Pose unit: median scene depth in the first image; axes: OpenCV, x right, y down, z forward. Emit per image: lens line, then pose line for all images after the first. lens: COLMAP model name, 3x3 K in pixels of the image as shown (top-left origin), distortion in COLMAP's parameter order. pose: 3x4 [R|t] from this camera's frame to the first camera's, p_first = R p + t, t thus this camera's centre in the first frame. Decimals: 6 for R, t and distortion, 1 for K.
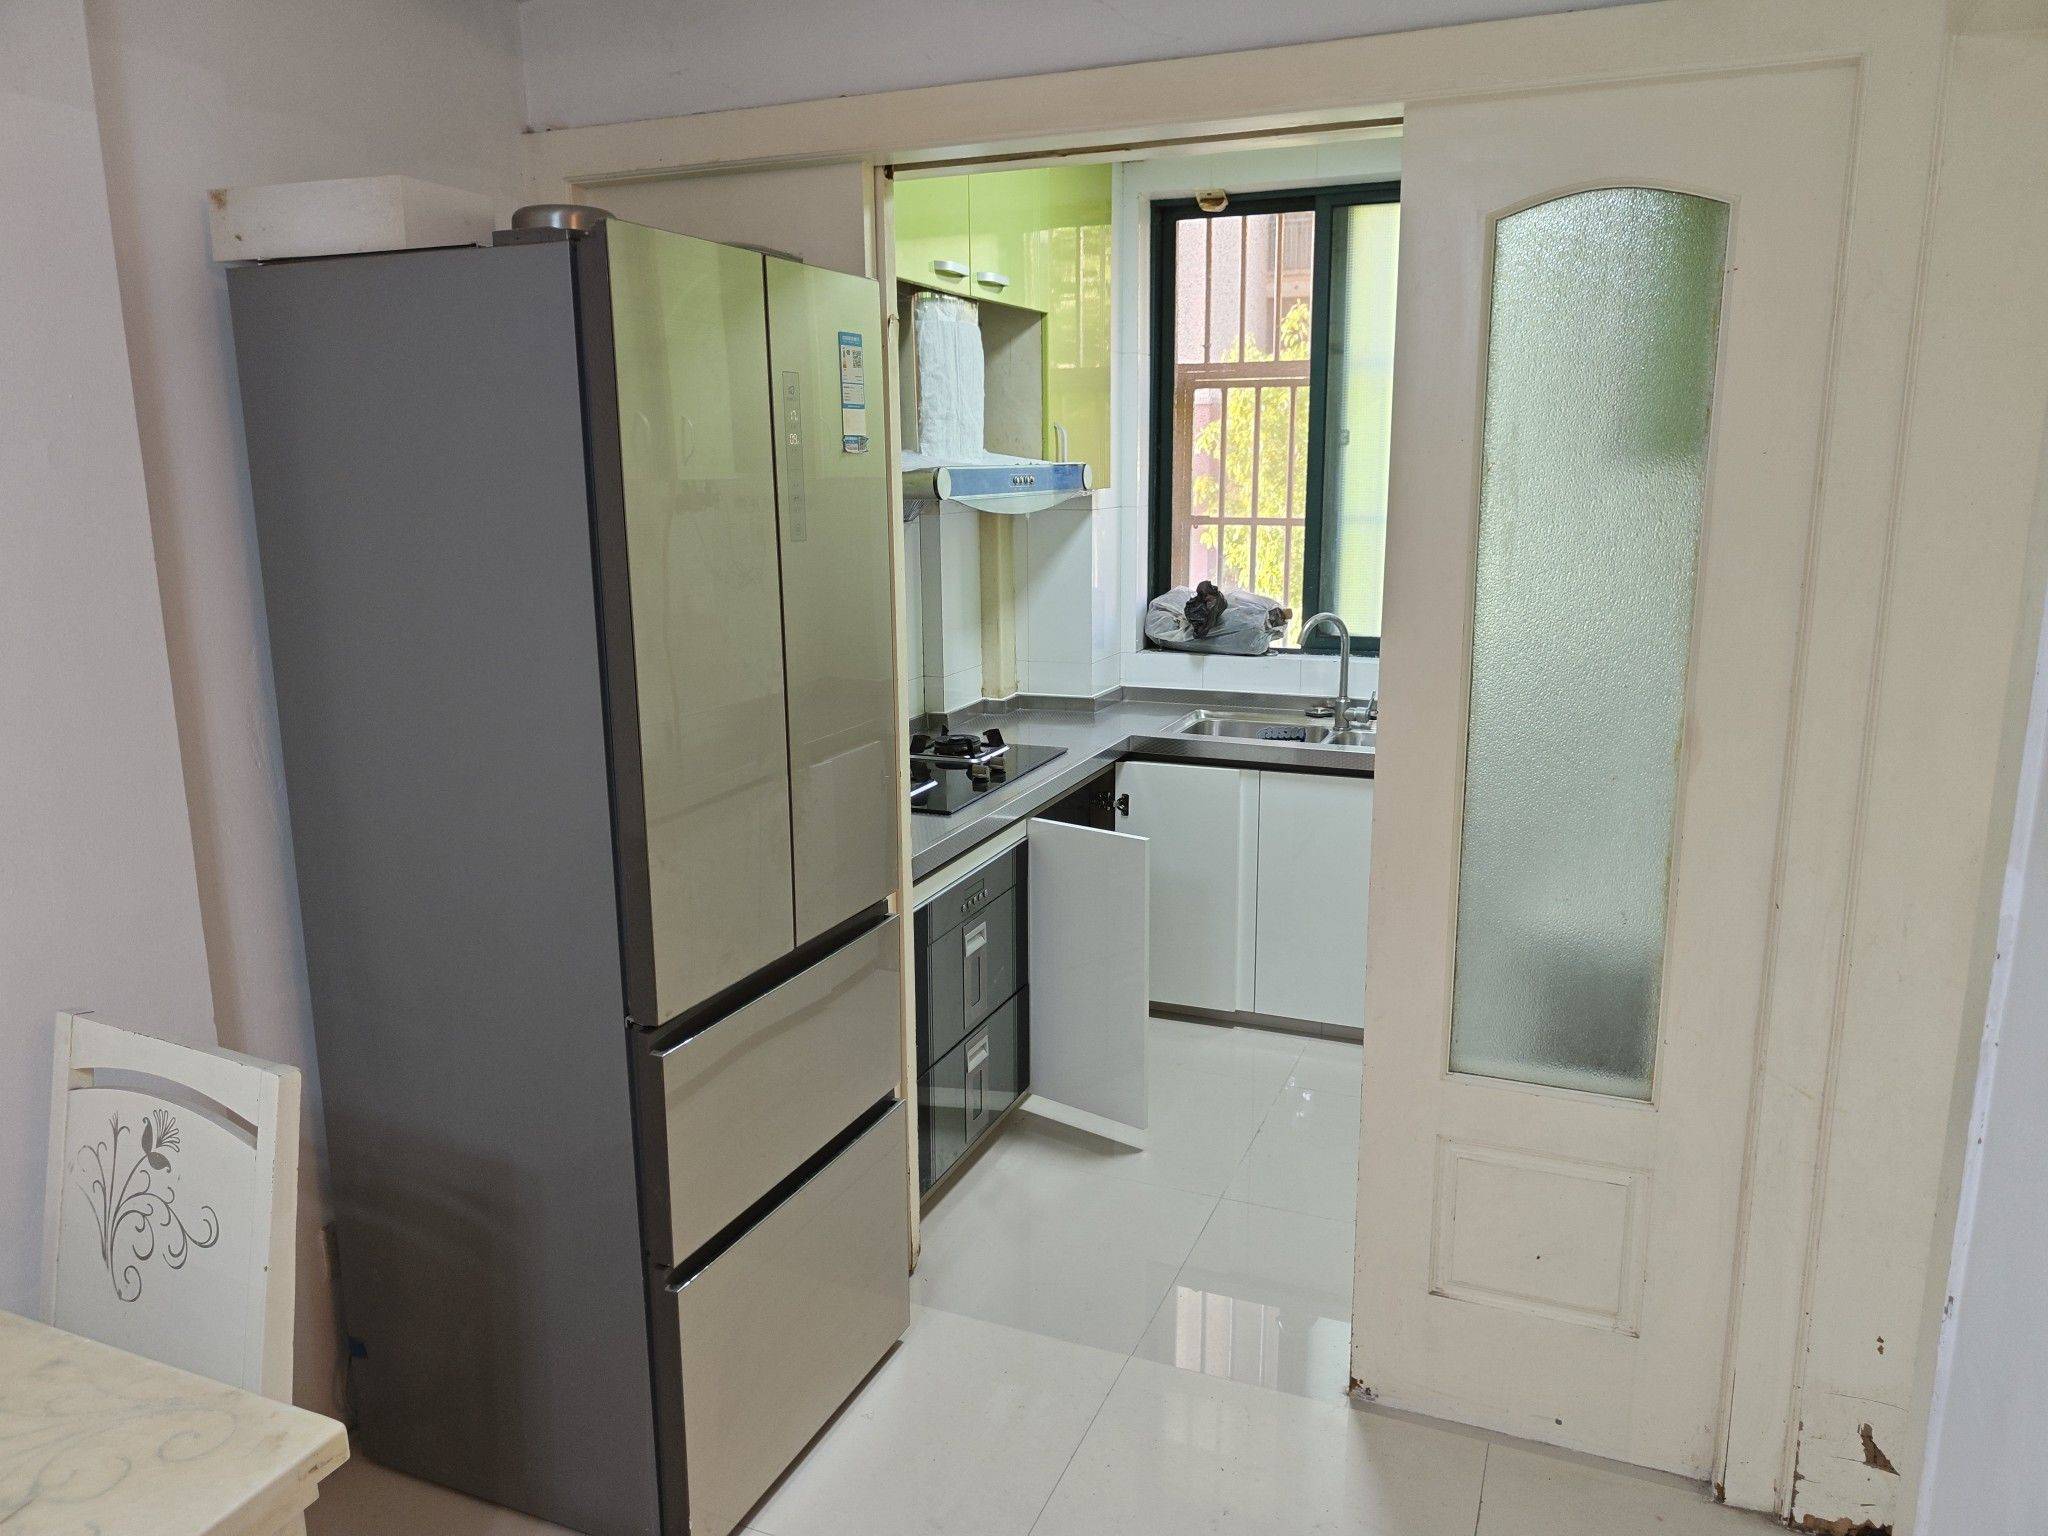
lens RADIAL K [[1427.7, 0, 1024.0], [0, 1427.7, 768.0], [0, 0, 1]] dist [0.006154, 0.000228]
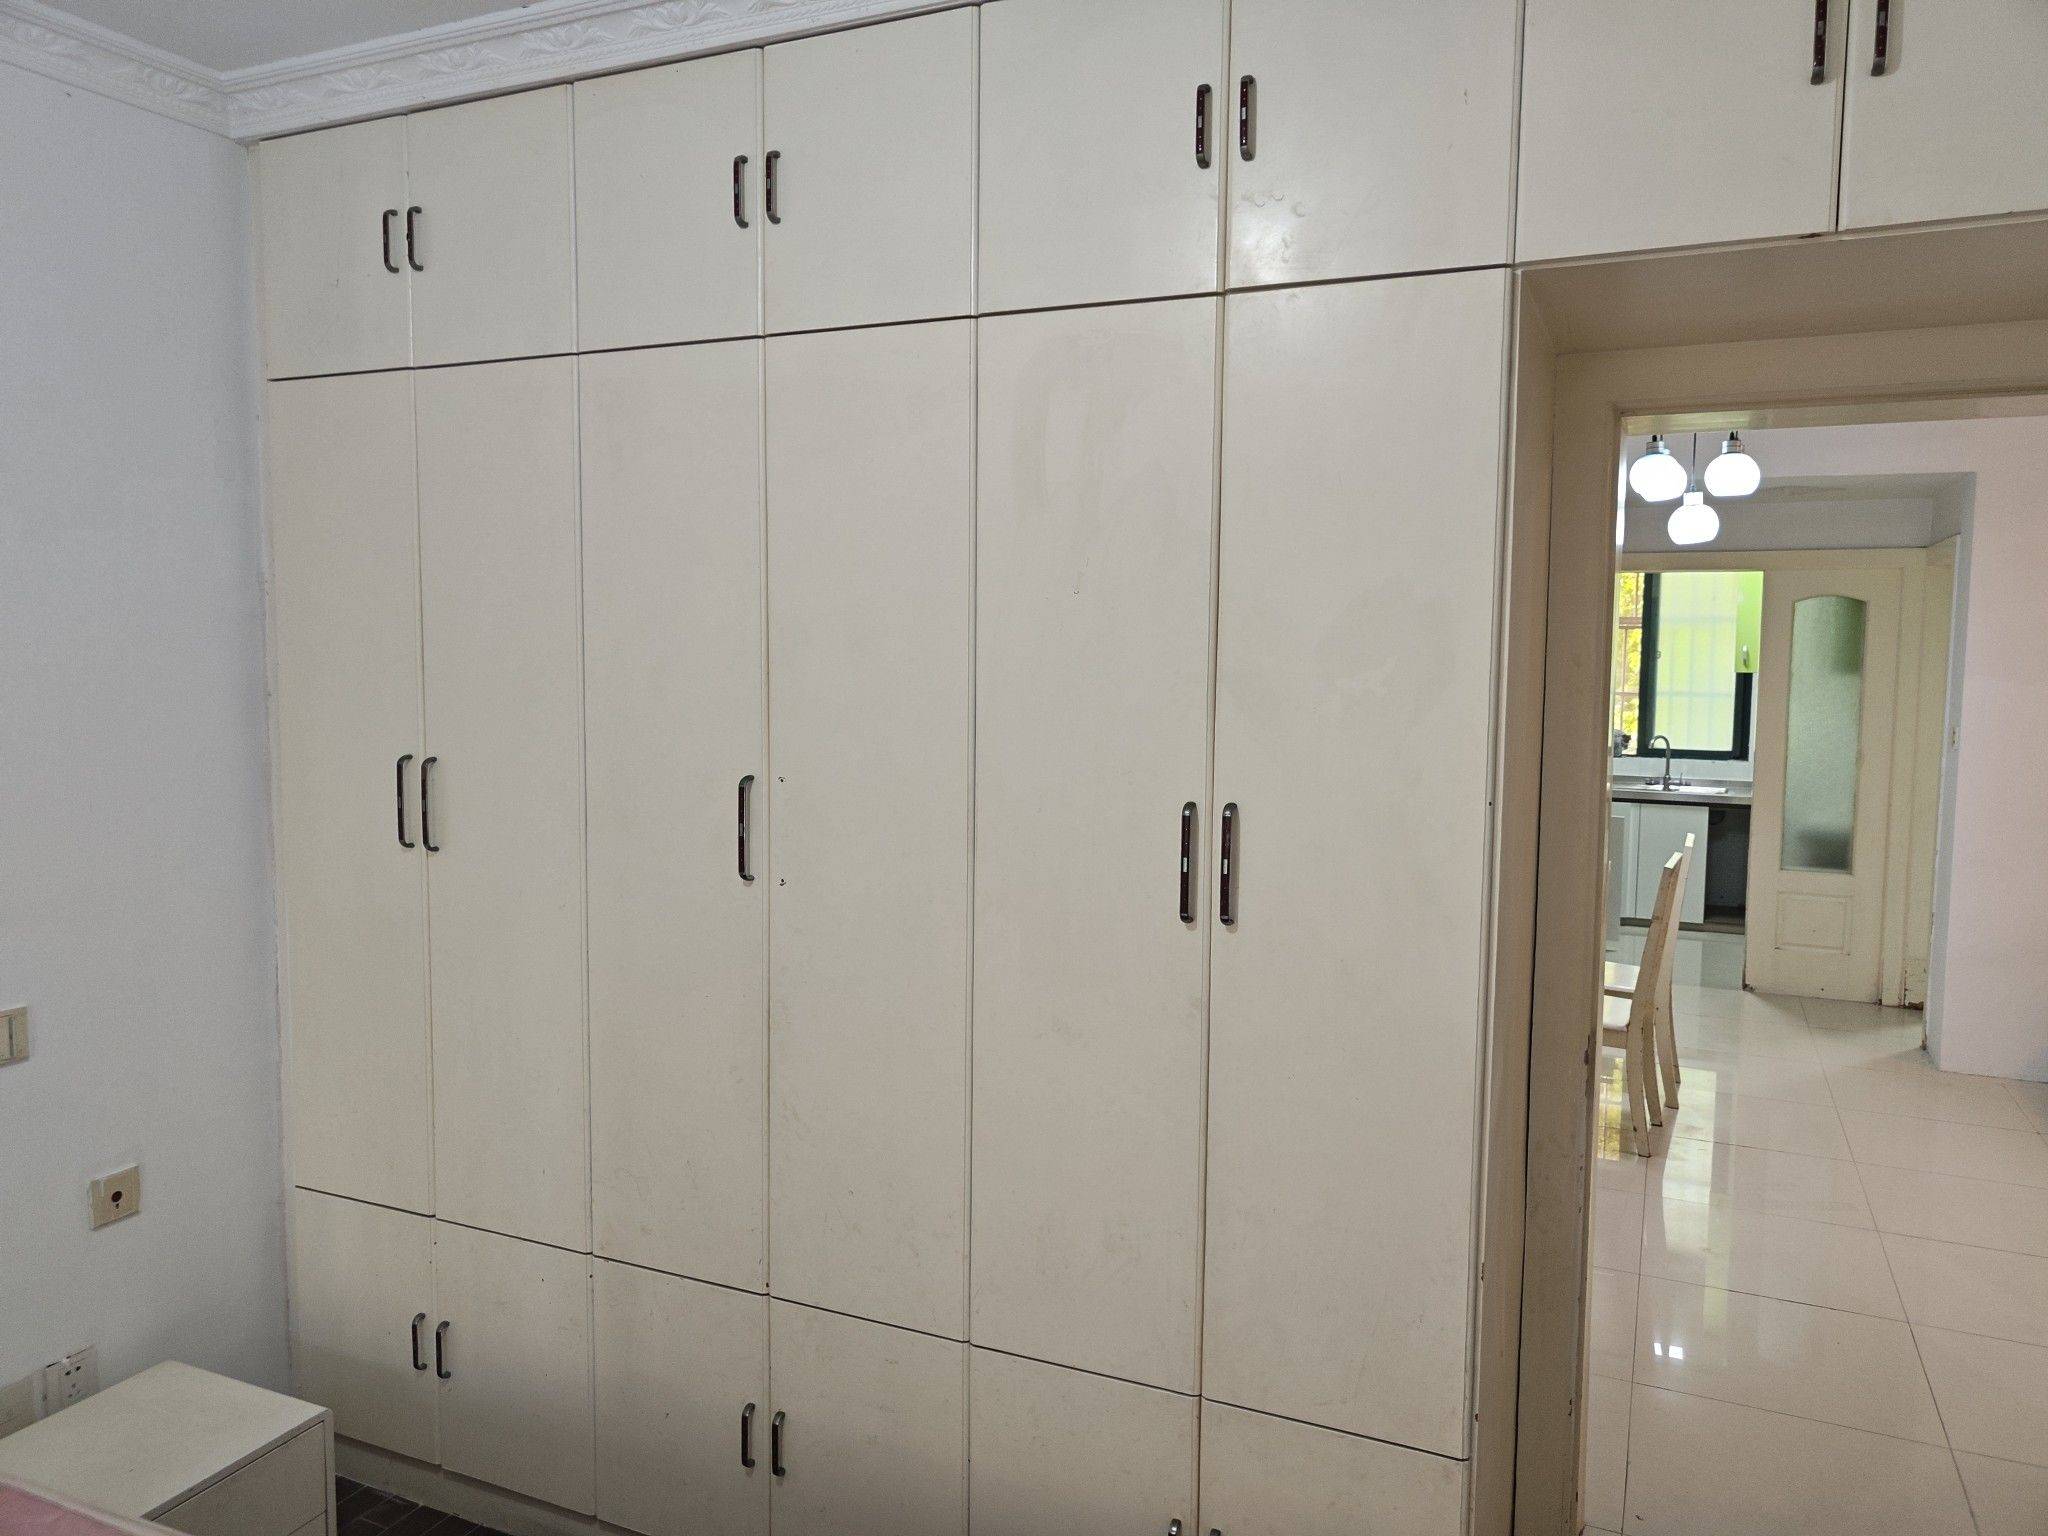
lens RADIAL K [[1449.8, 0, 1024.0], [0, 1449.8, 768.0], [0, 0, 1]] dist [0.027313, 0.000580]
pose [[0.998942, 0.022395, -0.040167, -1.253888], [-0.027289, 0.991685, -0.125760, 0.456553], [0.037016, 0.126723, 0.991247, -2.281554]]
